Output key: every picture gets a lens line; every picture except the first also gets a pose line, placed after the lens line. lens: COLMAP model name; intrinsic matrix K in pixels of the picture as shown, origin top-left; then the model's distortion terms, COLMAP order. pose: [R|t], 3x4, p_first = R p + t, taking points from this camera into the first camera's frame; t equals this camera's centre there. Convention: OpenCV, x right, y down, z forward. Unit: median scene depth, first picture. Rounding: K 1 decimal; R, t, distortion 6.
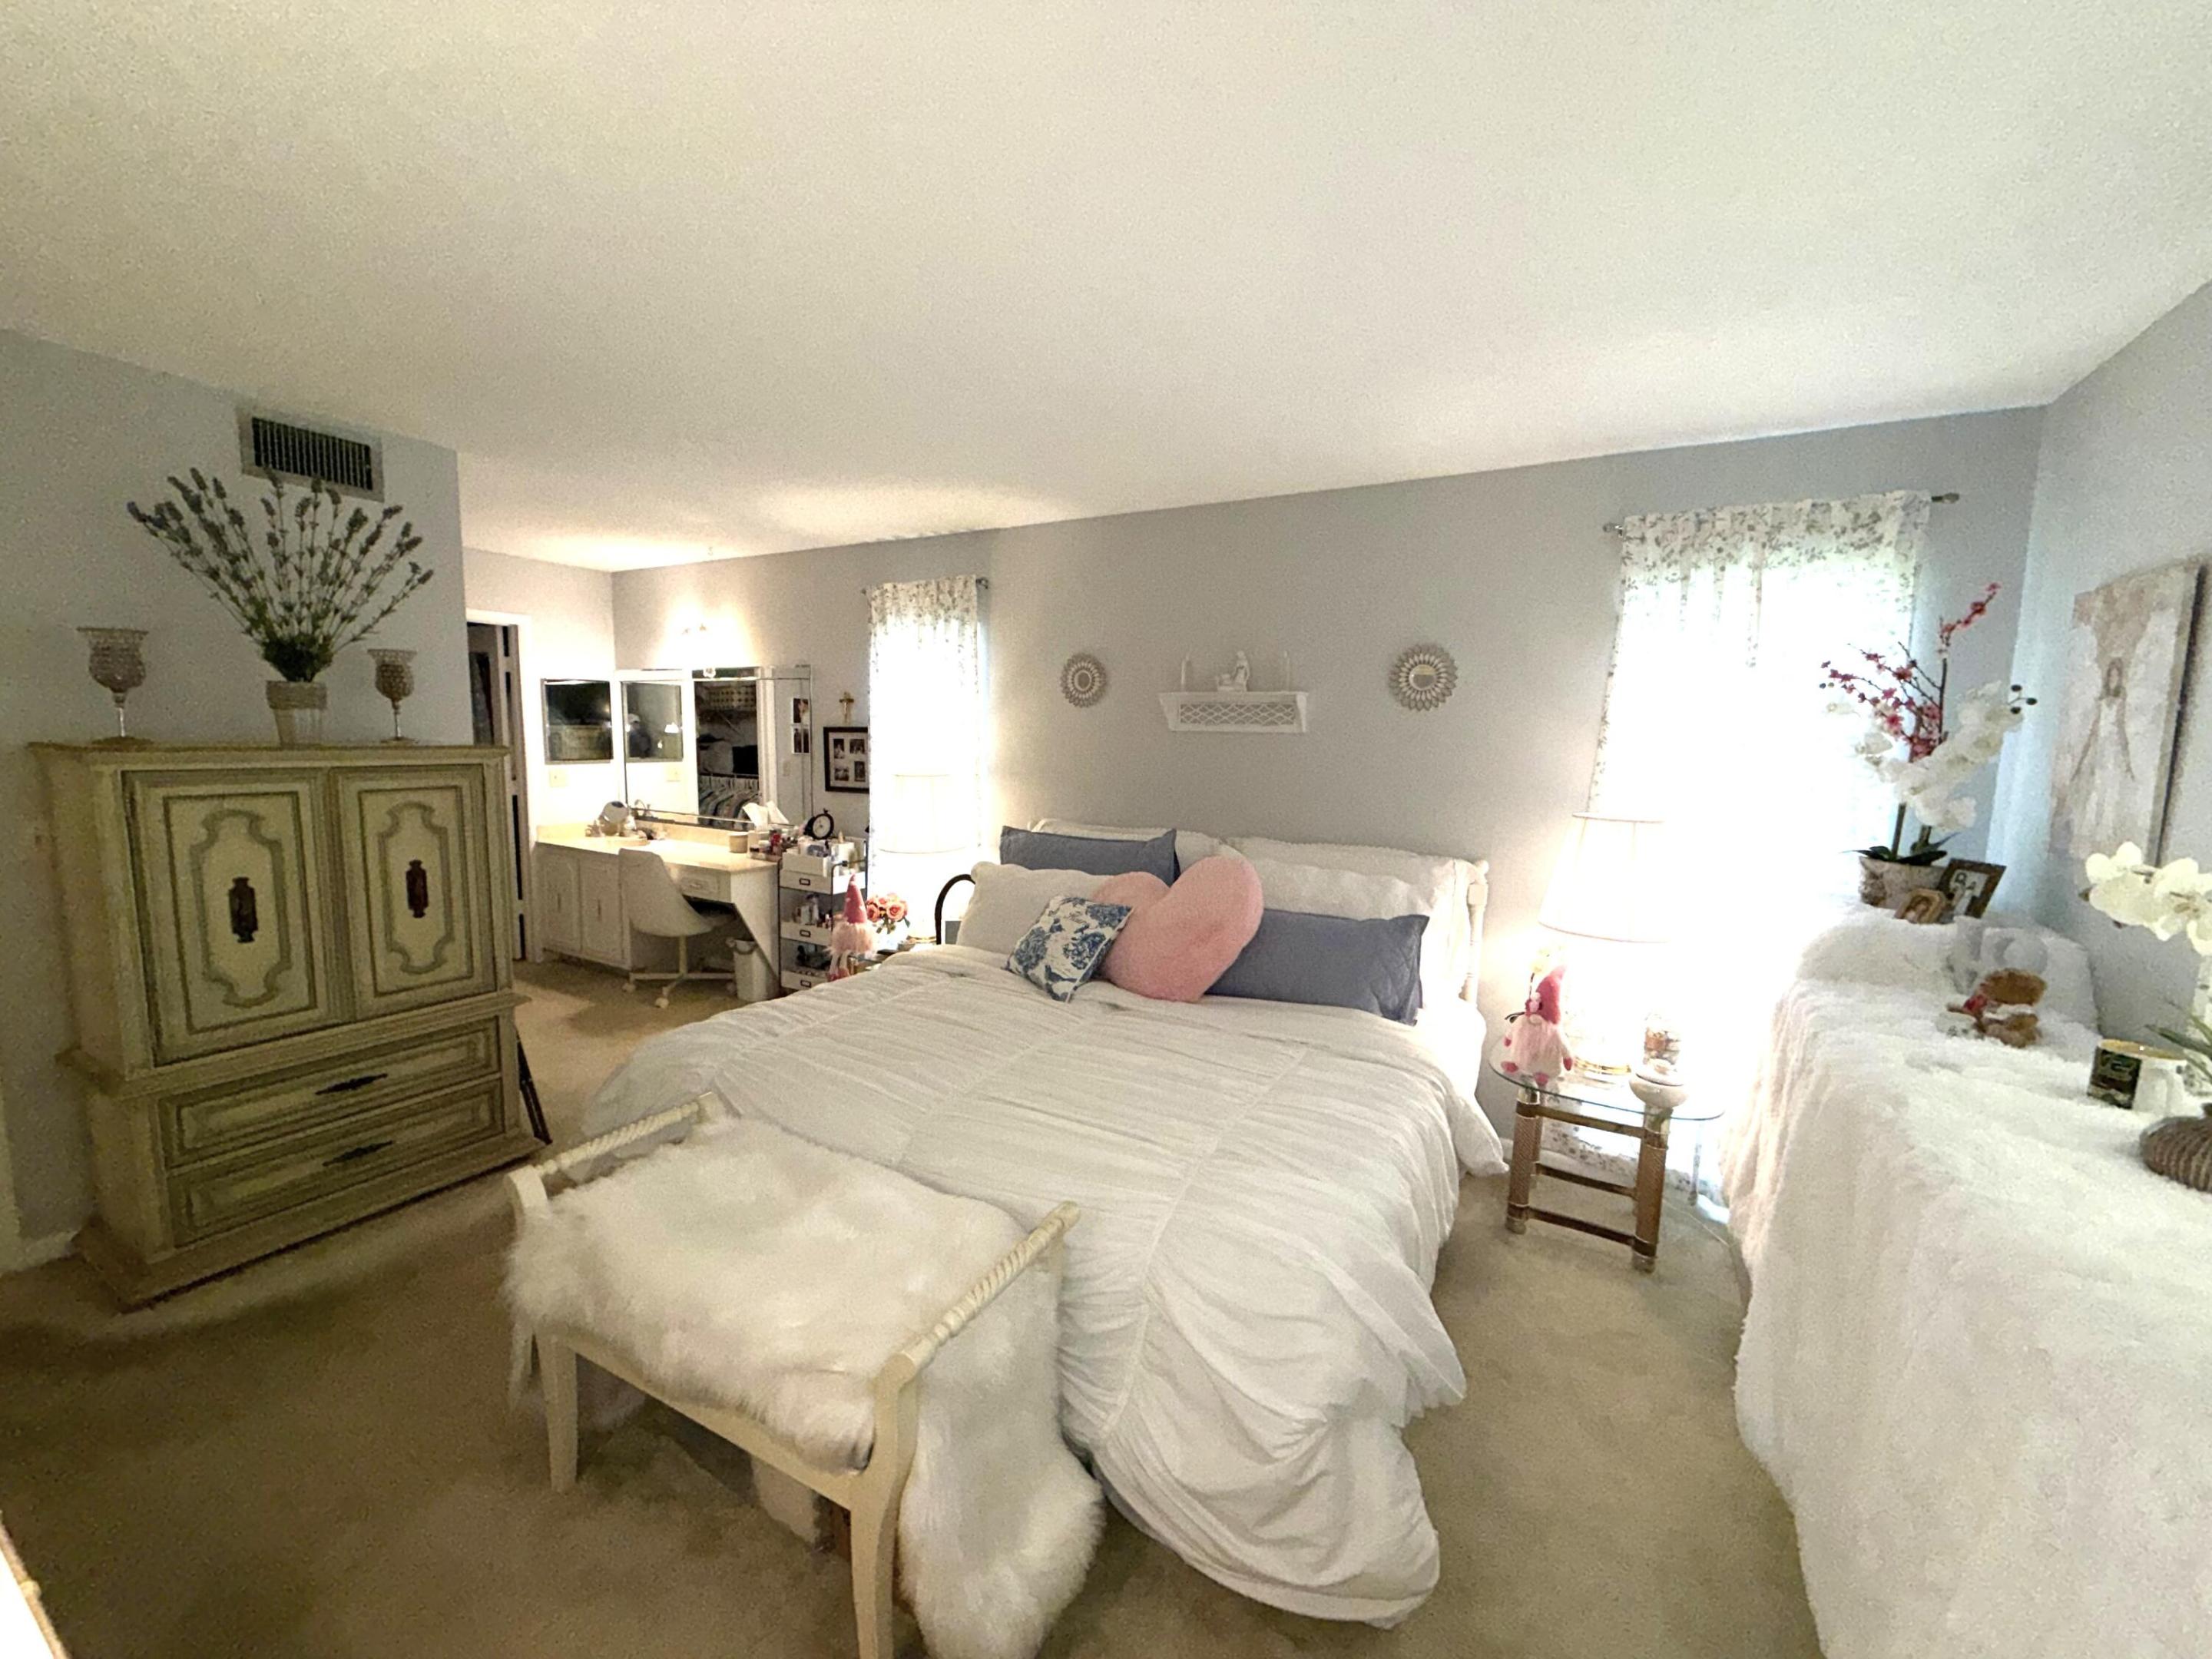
lens RADIAL K [[875.4, 0, 1097.7], [0, 875.4, 831.3], [0, 0, 1]] dist [0.001639, -0.000166]
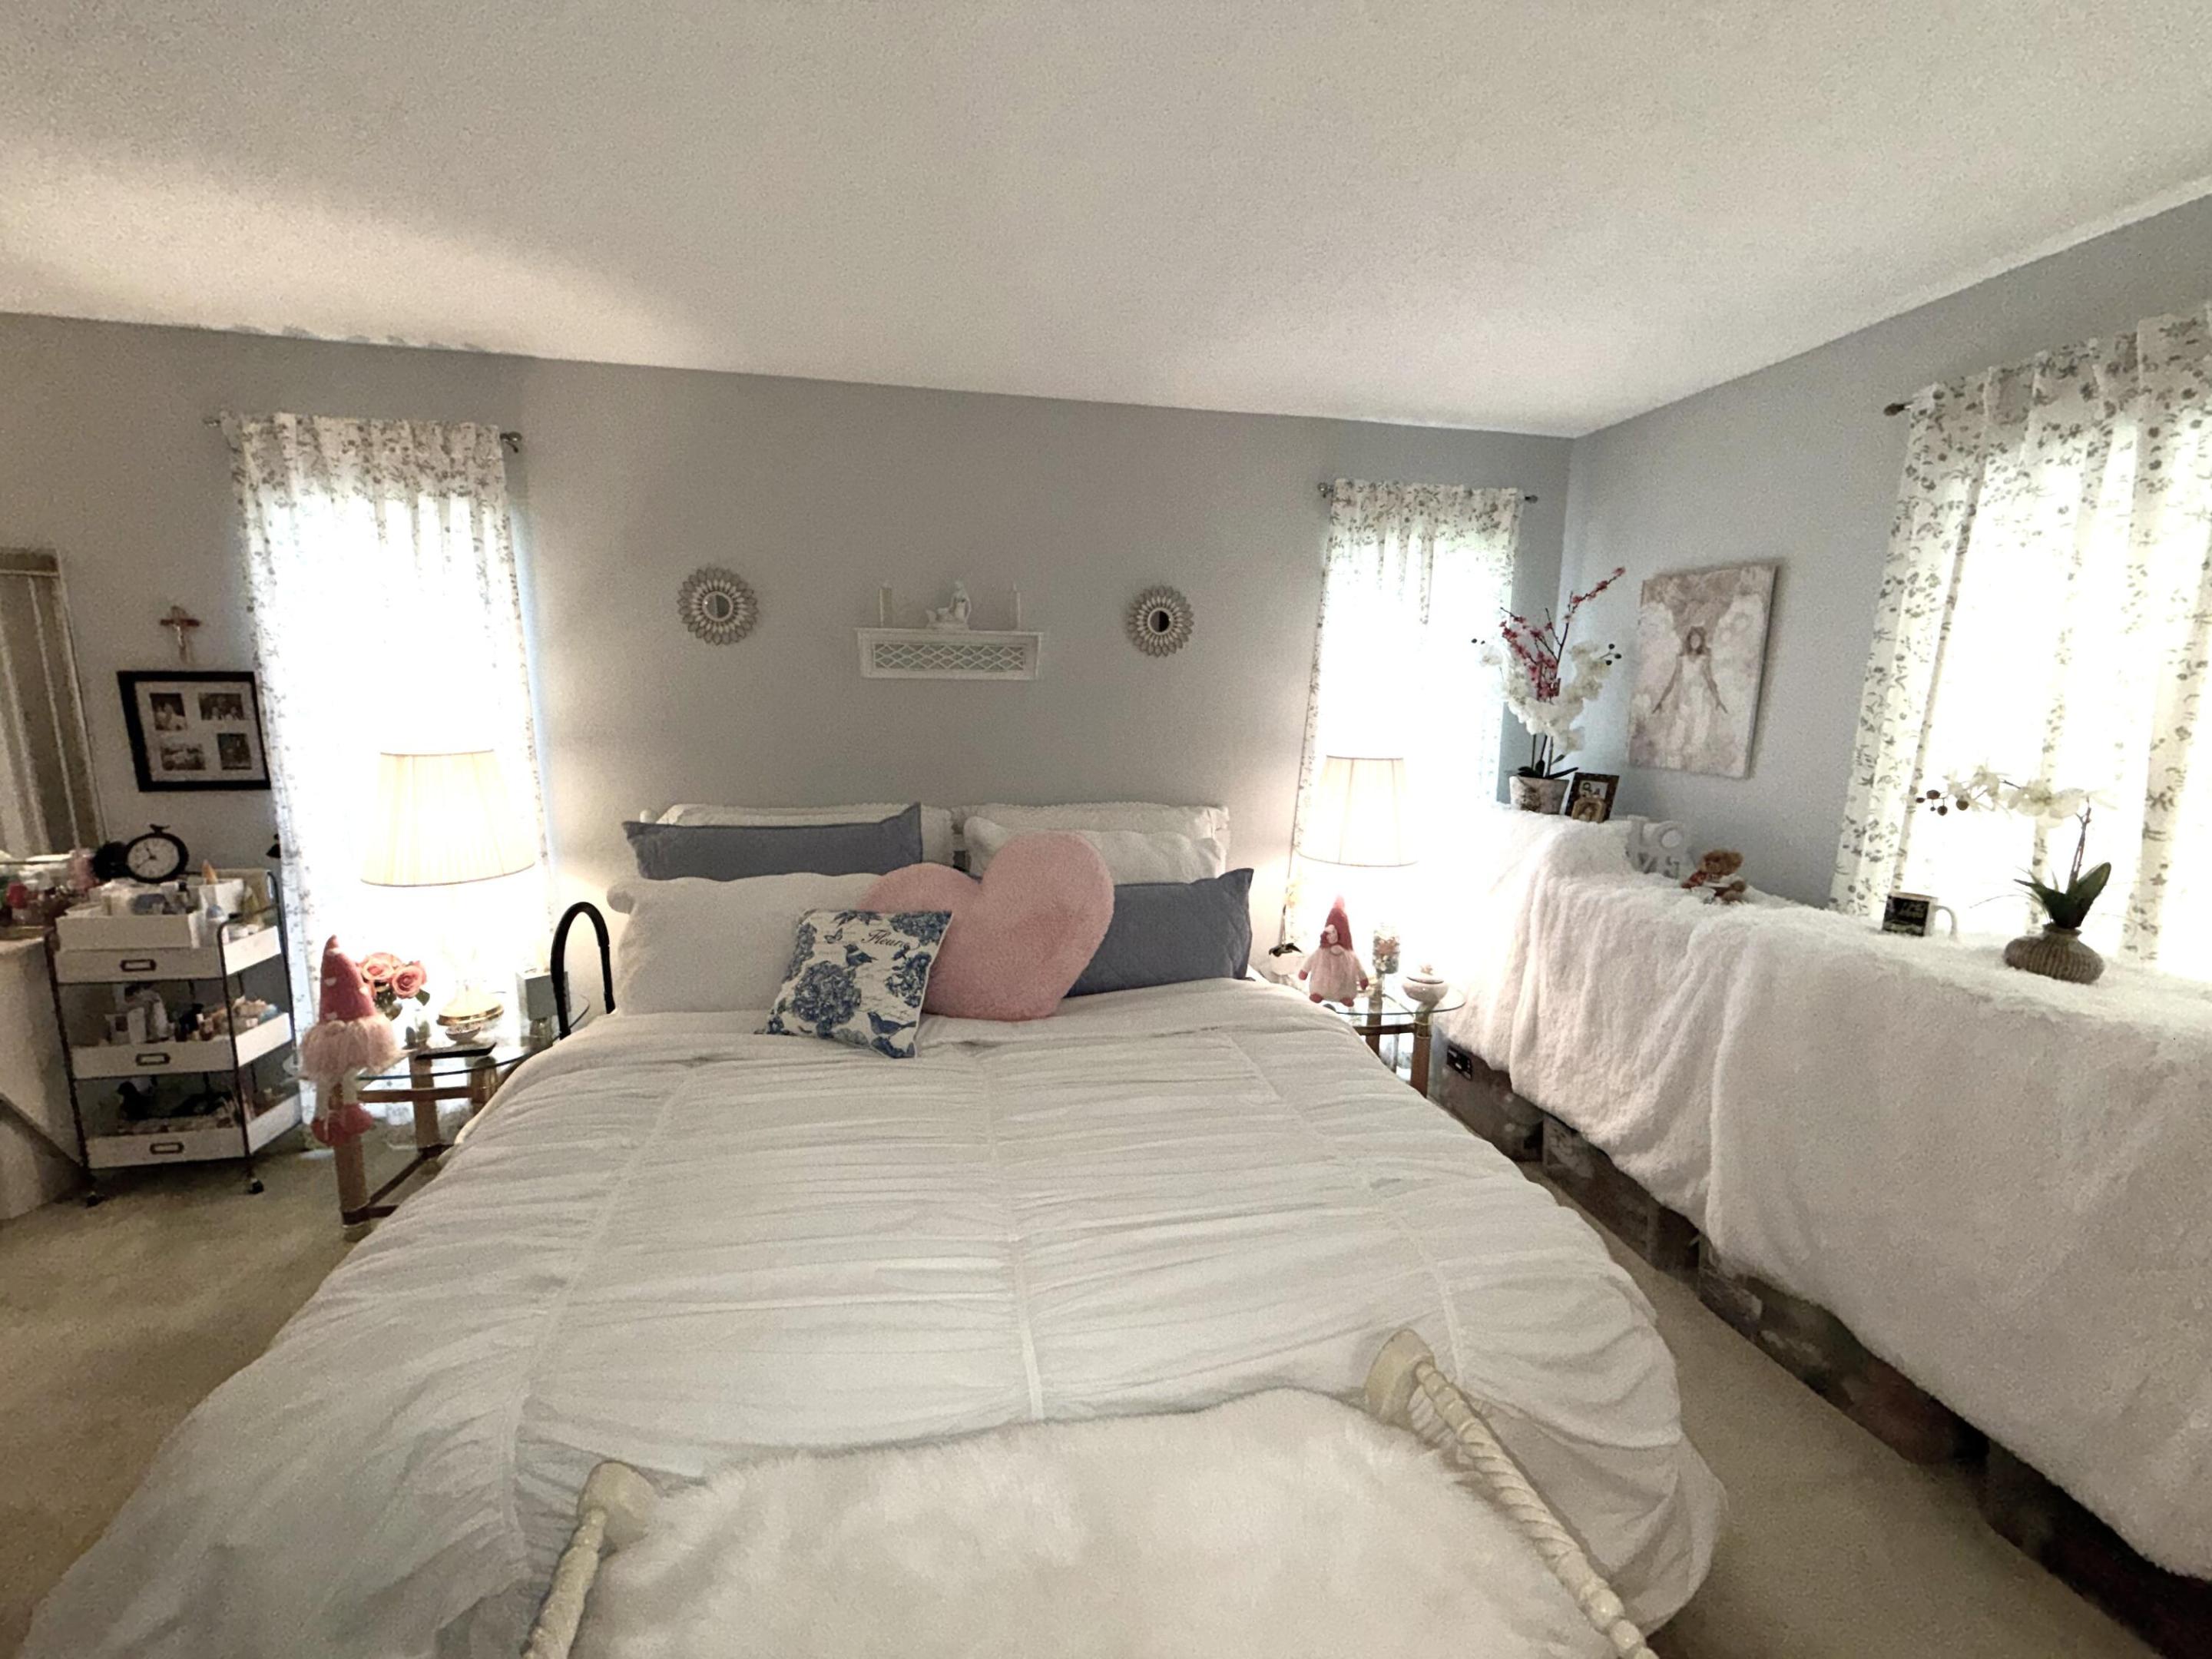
lens RADIAL K [[875.4, 0, 1097.7], [0, 875.4, 831.3], [0, 0, 1]] dist [0.001639, -0.000166]
pose [[0.756821, -0.114811, 0.643459, -0.296564], [0.075172, 0.993209, 0.088802, -0.034774], [-0.649285, -0.018837, 0.760312, 0.286257]]
